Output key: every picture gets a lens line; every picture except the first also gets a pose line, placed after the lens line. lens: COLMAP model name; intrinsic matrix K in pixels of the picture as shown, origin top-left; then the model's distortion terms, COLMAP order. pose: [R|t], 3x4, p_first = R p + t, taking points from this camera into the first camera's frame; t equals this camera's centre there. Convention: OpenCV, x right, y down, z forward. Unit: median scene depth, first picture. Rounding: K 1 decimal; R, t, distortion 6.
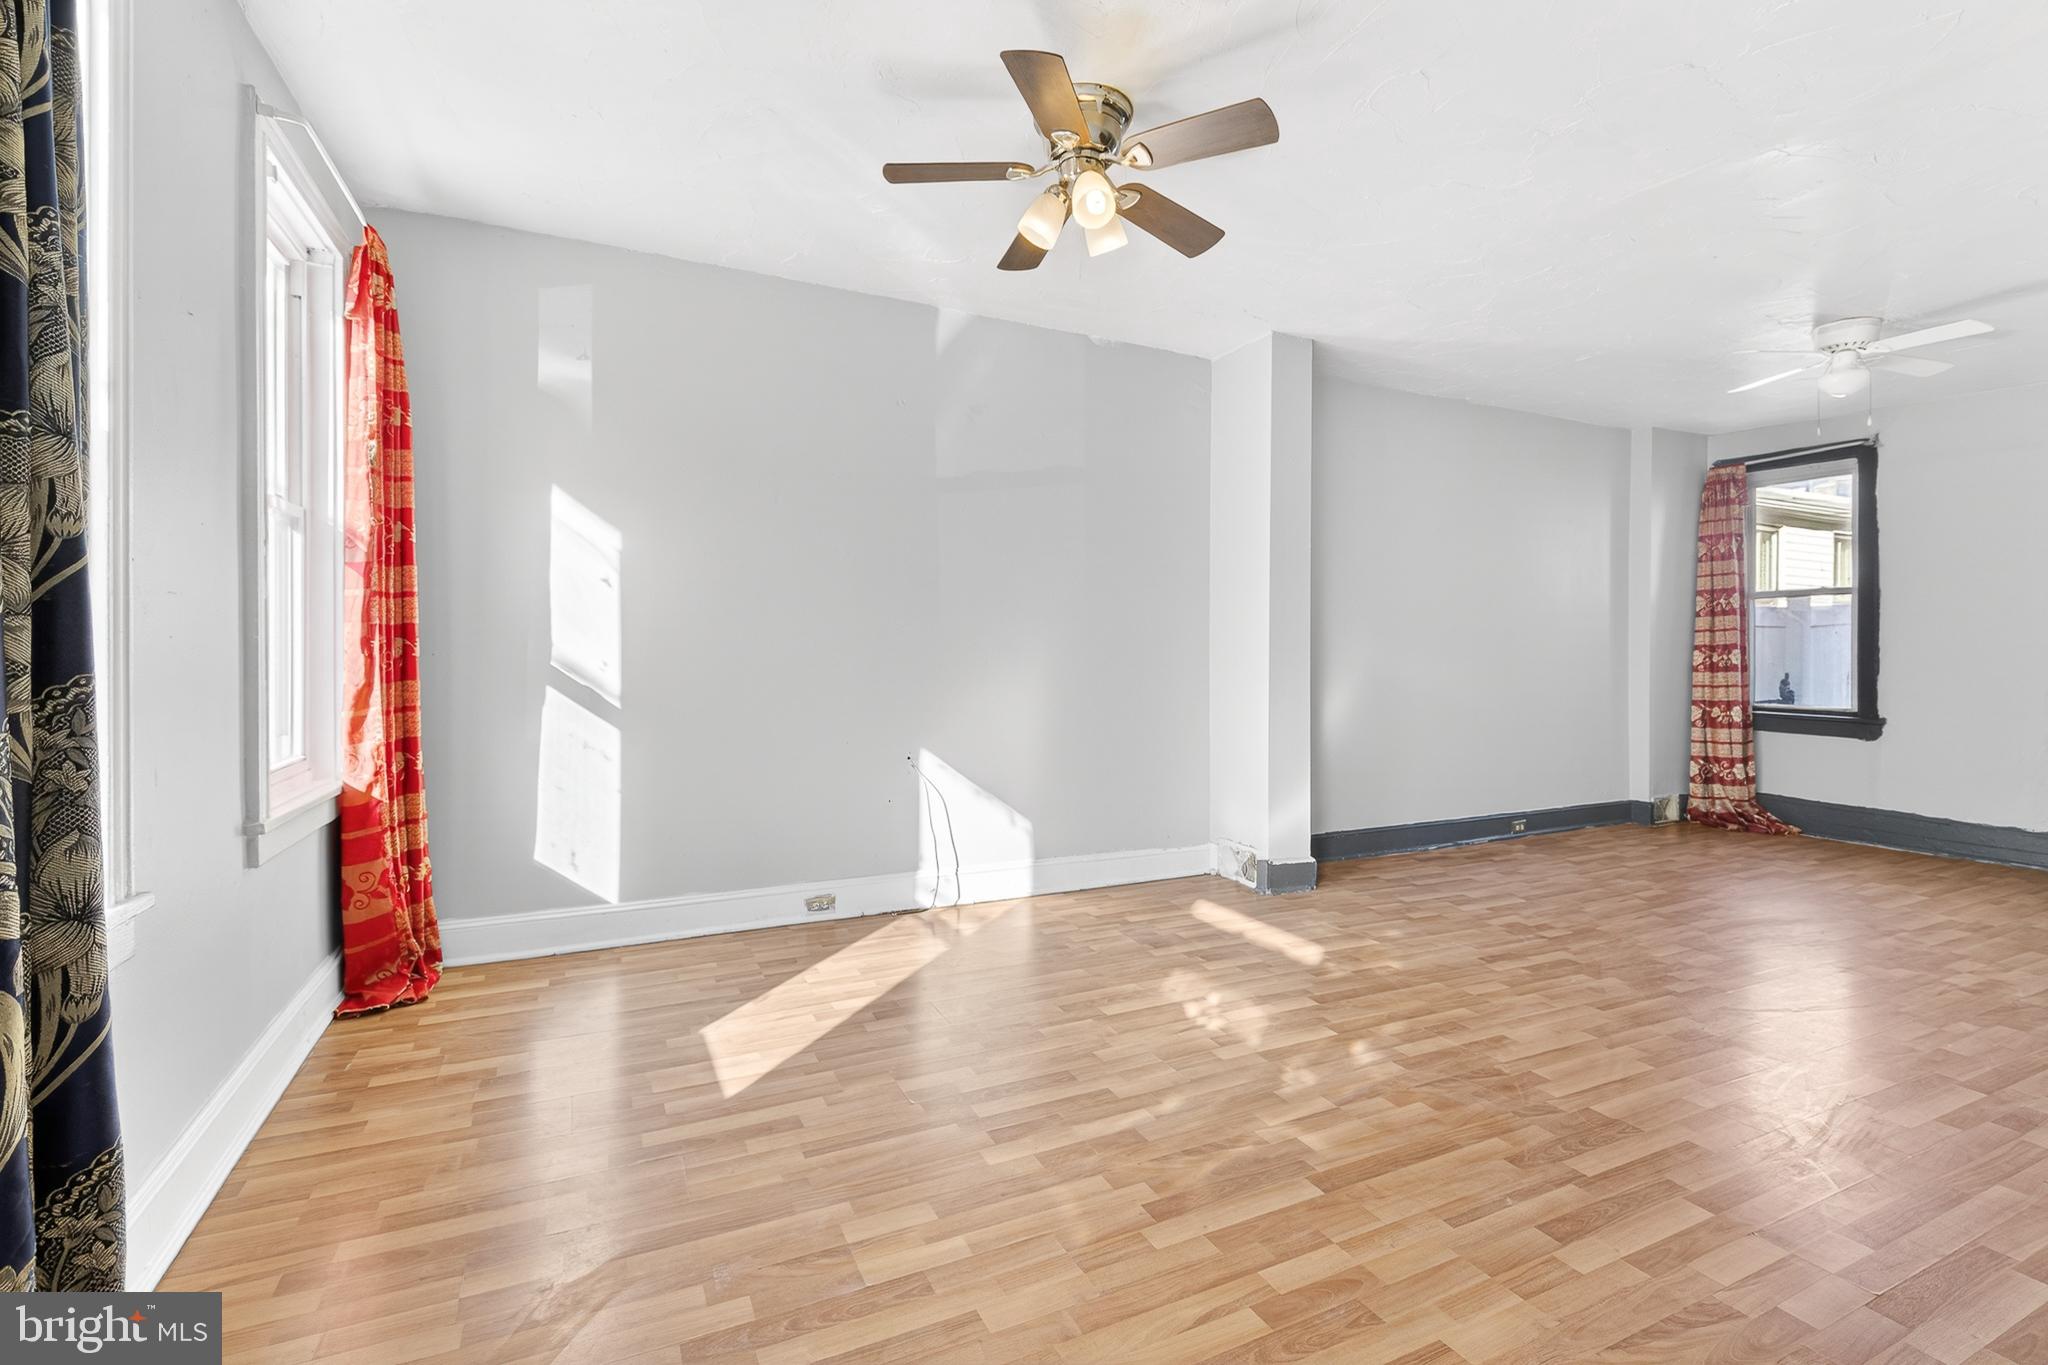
lens RADIAL K [[915.9, 0, 1033.1], [0, 915.9, 653.7], [0, 0, 1]] dist [0.022534, -0.015189]
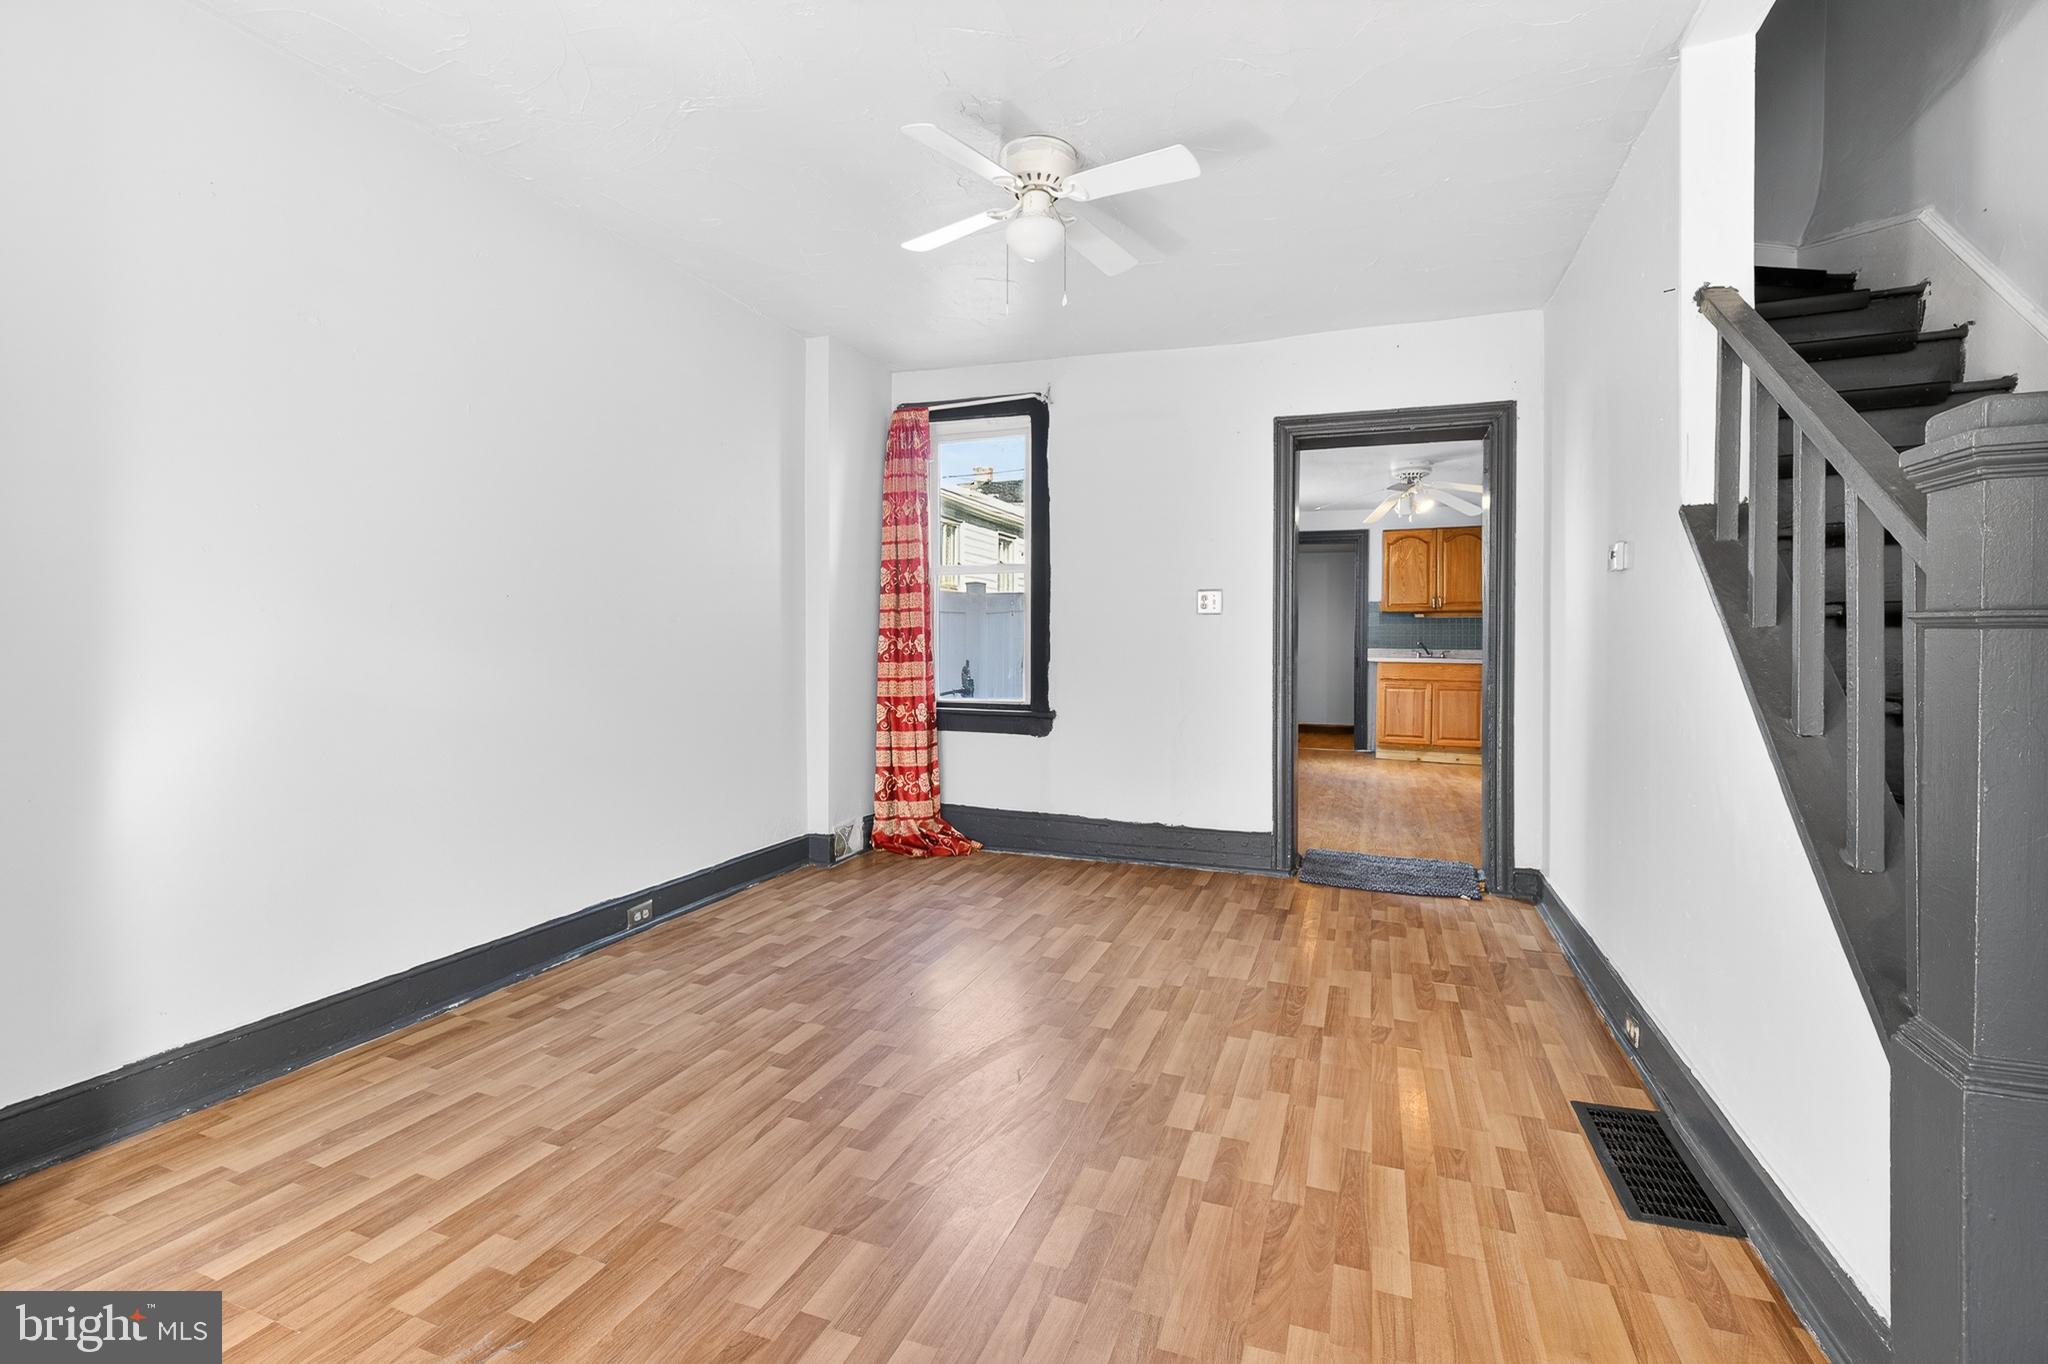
lens RADIAL K [[915.9, 0, 1033.1], [0, 915.9, 653.2], [0, 0, 1]] dist [0.022534, -0.015189]
pose [[0.724598, -0.010229, 0.689096, 0.372430], [0.002008, 0.999917, 0.012731, 0.003259], [-0.689169, -0.007841, 0.724559, 0.465522]]
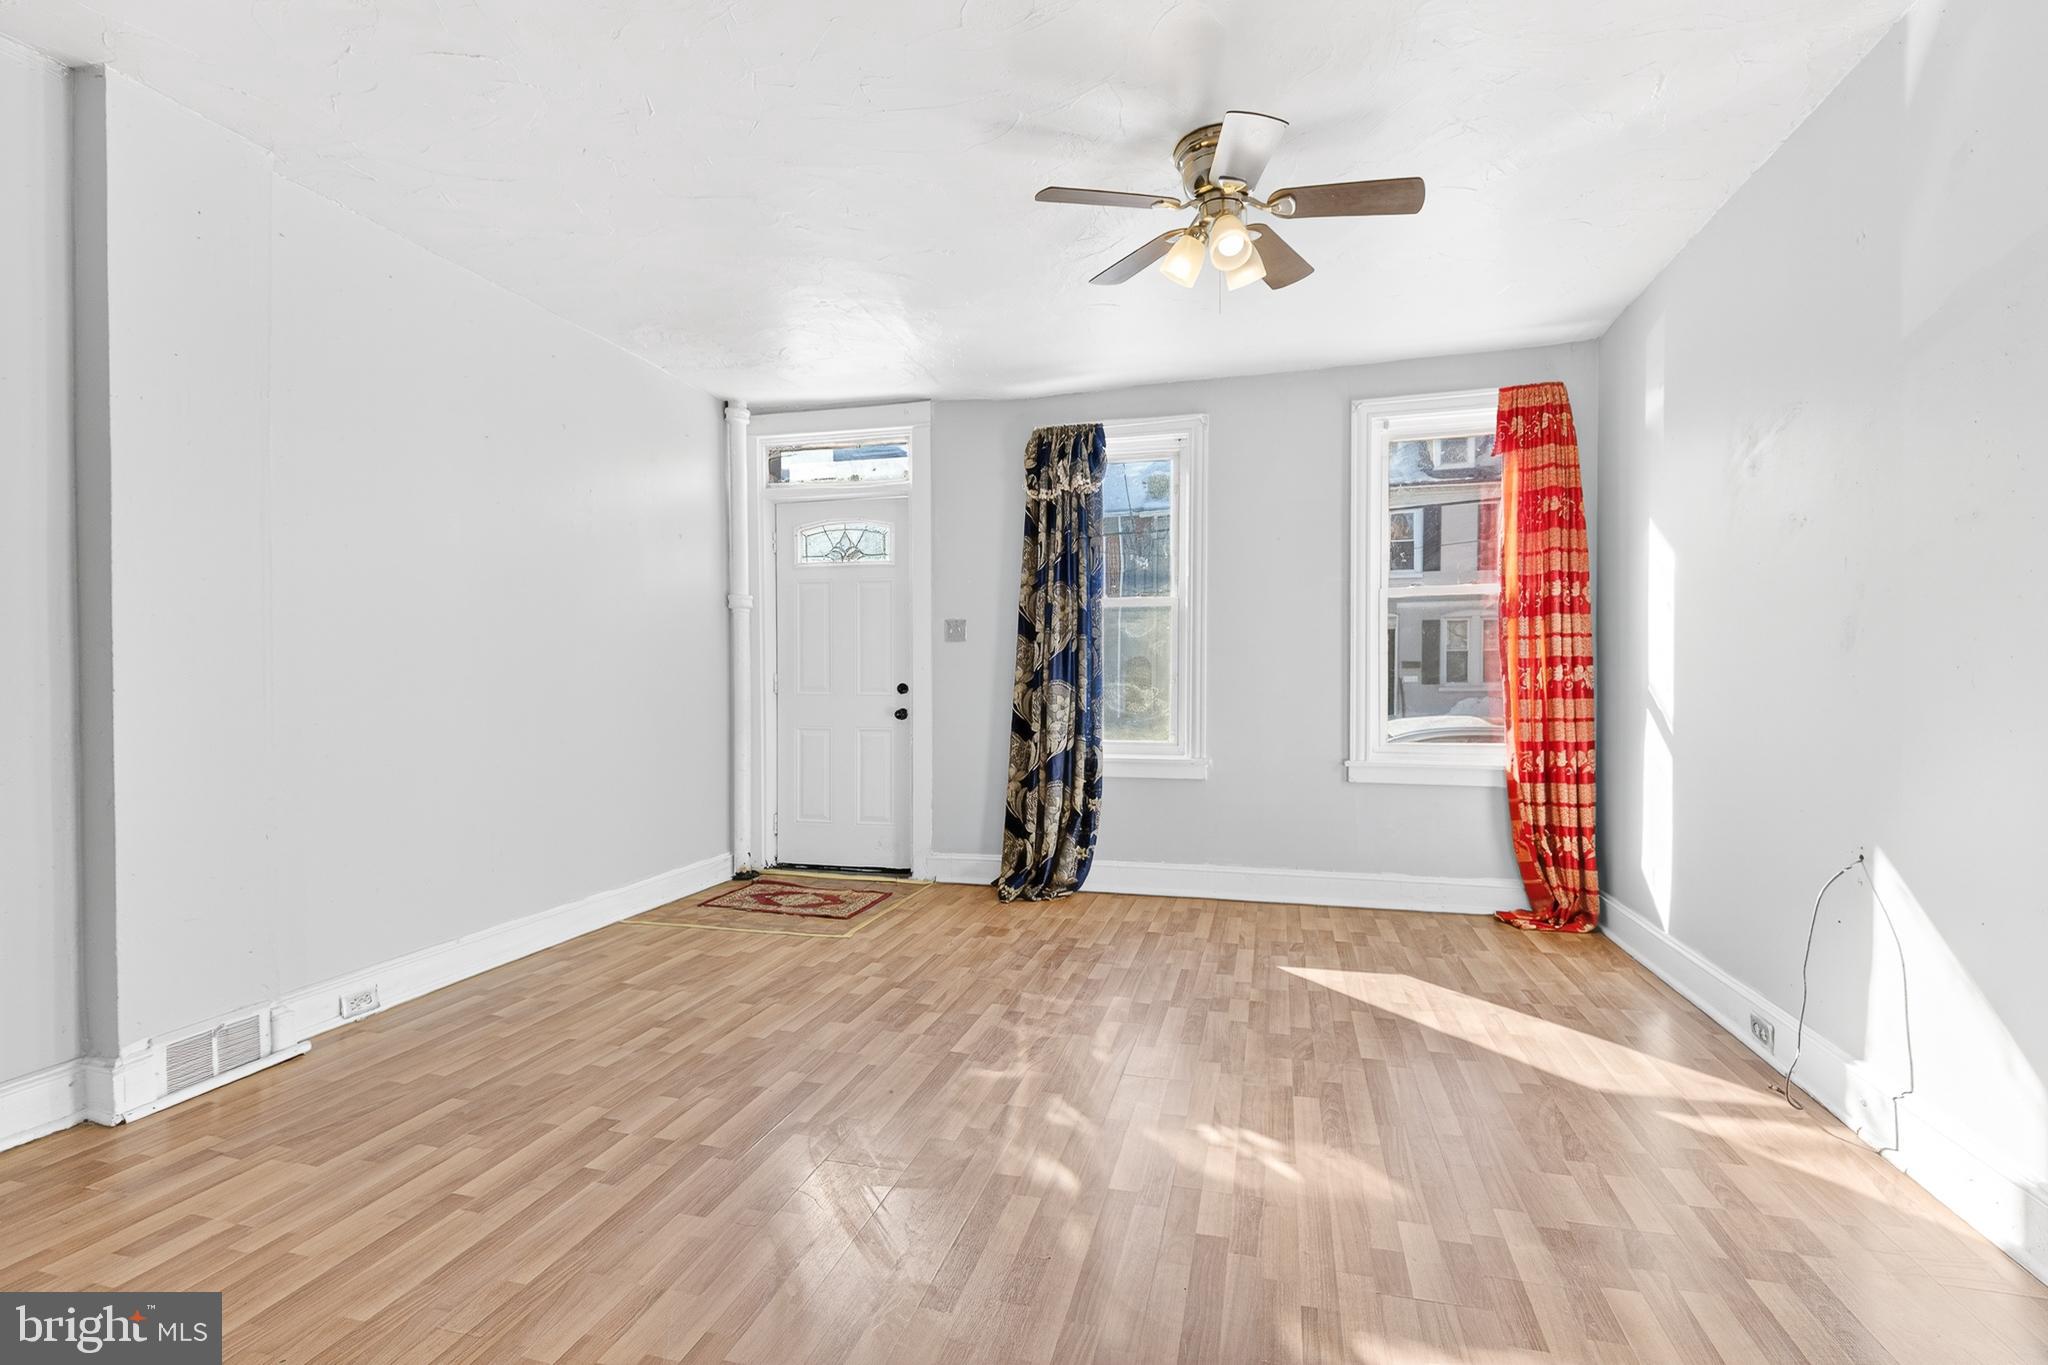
lens RADIAL K [[914.3, 0, 1024.0], [0, 914.3, 682.5], [0, 0, 1]] dist [-0.000127, -0.000232]
pose [[-0.662367, -0.002839, -0.749174, 0.559273], [-0.002178, 0.999996, -0.001864, 0.006340], [0.749176, 0.000398, -0.662371, 0.867816]]
